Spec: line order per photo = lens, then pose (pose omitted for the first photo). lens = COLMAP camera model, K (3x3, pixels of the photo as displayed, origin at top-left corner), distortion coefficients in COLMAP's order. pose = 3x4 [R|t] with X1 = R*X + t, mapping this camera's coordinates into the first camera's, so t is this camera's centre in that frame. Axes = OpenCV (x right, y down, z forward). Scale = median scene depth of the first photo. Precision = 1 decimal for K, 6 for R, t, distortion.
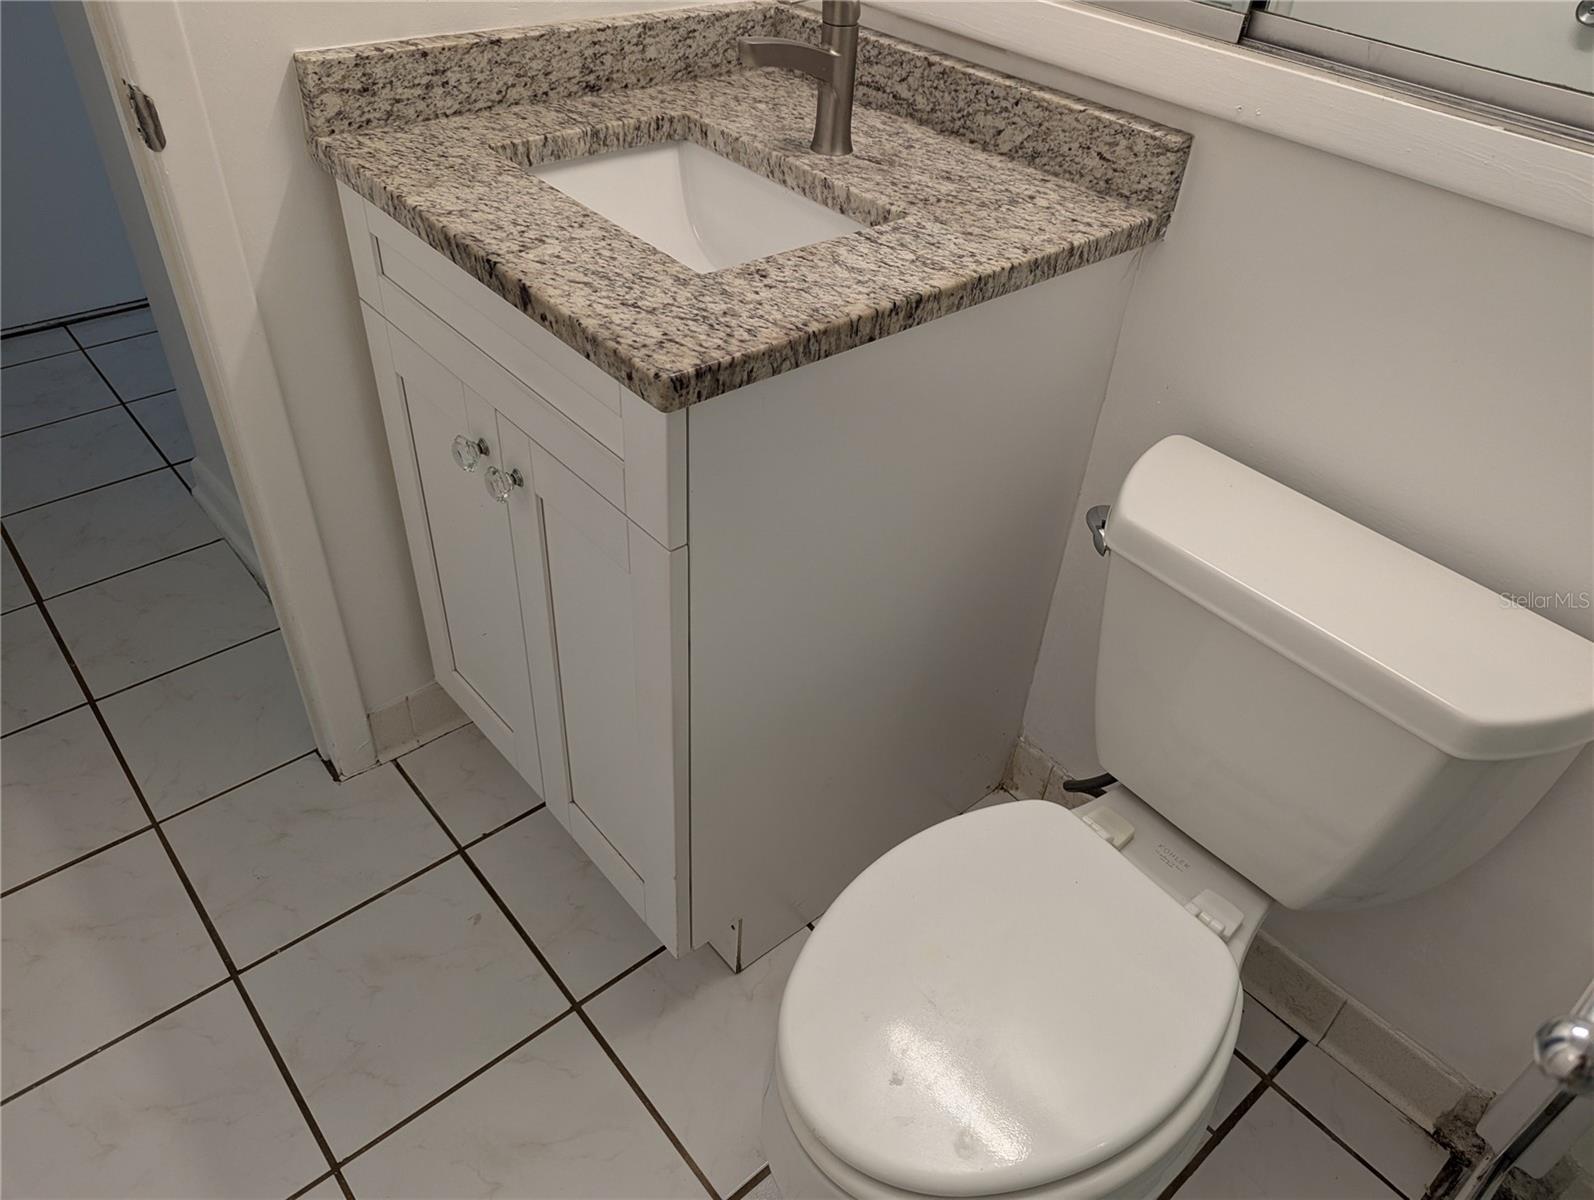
lens RADIAL K [[1133.6, 0, 791.4], [0, 1133.6, 579.4], [0, 0, 1]] dist [0.045624, -0.046603]
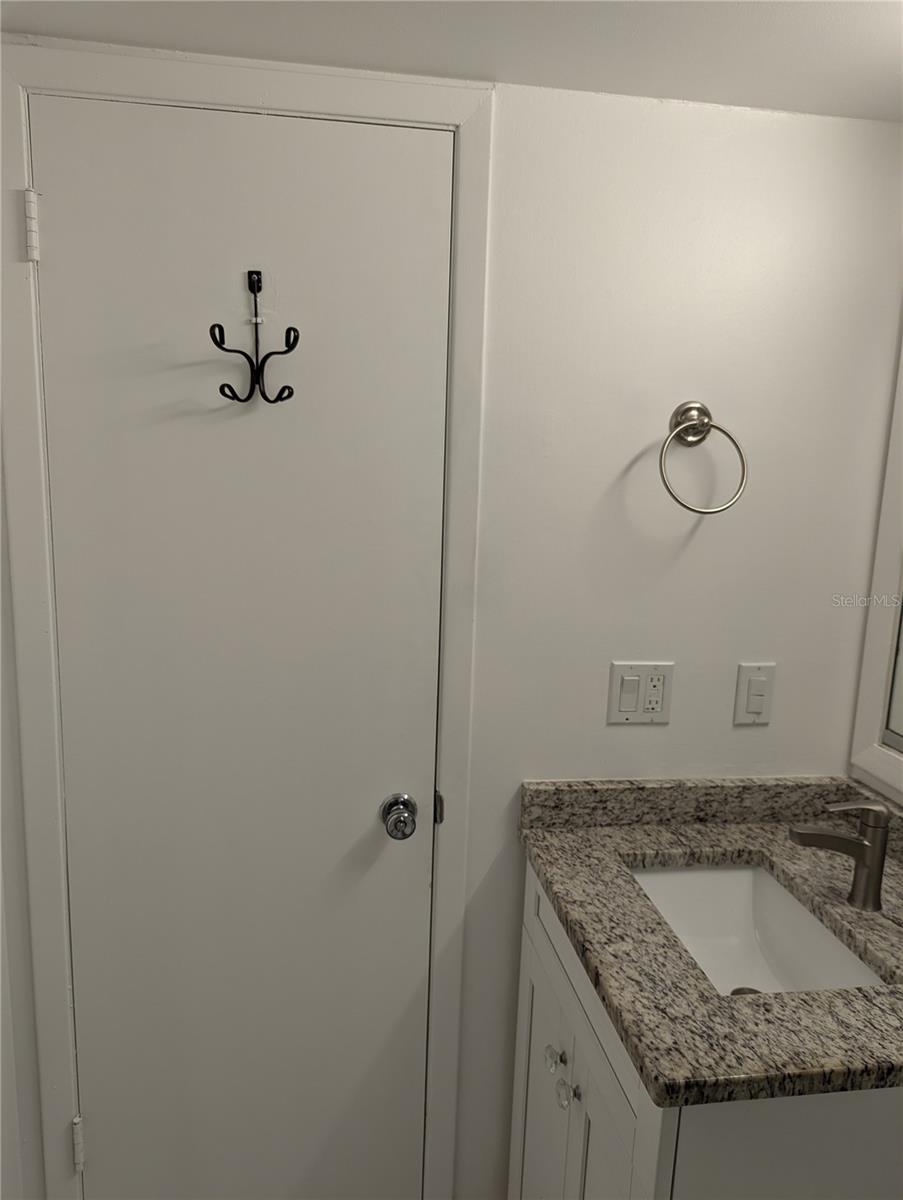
lens RADIAL K [[853.4, 0, 465.1], [0, 853.4, 598.8], [0, 0, 1]] dist [0.045624, -0.046603]
pose [[0.854094, 0.071728, -0.515148, 0.154656], [-0.314675, 0.859874, -0.401991, -0.148342], [0.414129, 0.505442, 0.756985, -0.187082]]
